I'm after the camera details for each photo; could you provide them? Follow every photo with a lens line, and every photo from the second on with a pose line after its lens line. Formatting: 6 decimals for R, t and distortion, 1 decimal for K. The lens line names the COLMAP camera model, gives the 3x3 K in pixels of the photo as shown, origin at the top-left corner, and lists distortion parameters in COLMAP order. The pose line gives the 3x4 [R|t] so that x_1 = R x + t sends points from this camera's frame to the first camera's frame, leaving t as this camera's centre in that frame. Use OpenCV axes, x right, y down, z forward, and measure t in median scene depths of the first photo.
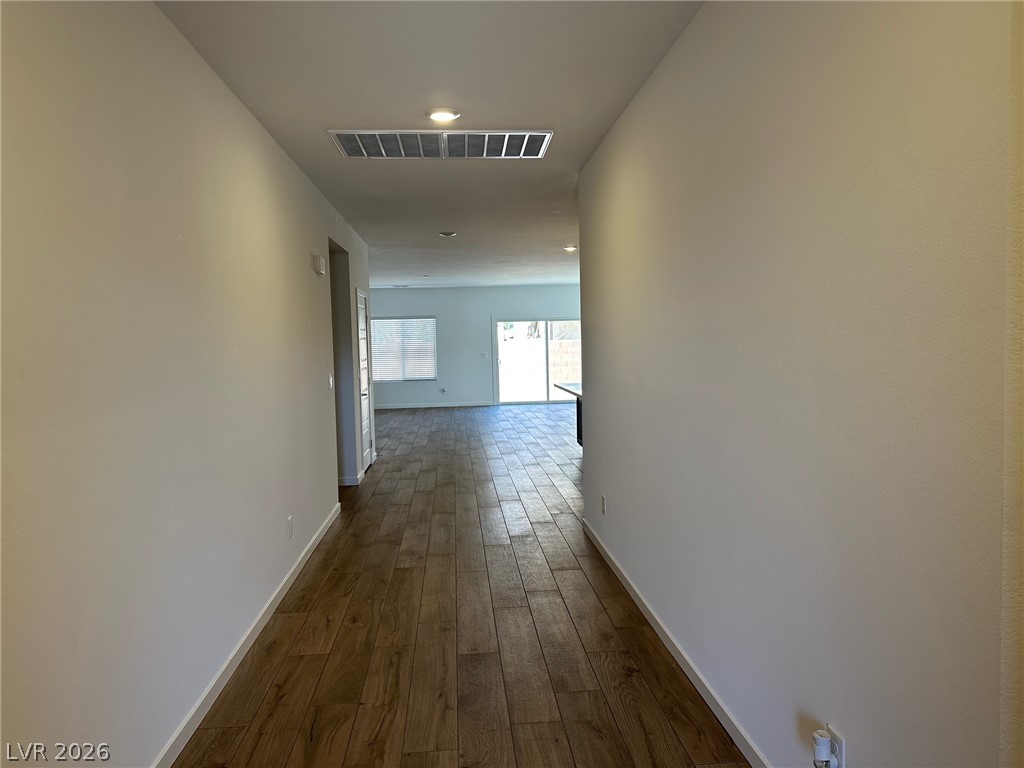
lens RADIAL K [[729.9, 0, 512.0], [0, 729.9, 384.0], [0, 0, 1]] dist [-0.003635, -0.000594]
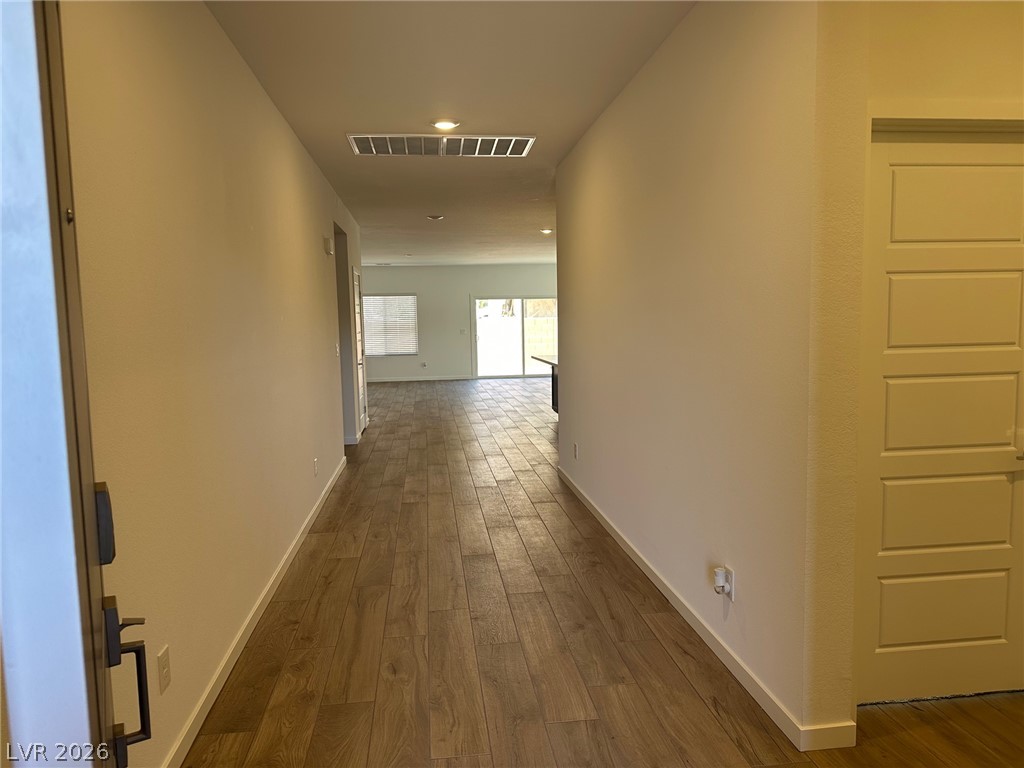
lens RADIAL K [[714.0, 0, 512.0], [0, 714.0, 384.0], [0, 0, 1]] dist [0.063752, -0.089022]
pose [[0.999389, 0.002237, 0.034890, -0.020468], [-0.003352, 0.999485, 0.031927, 0.017915], [-0.034801, -0.032025, 0.998881, -0.169444]]
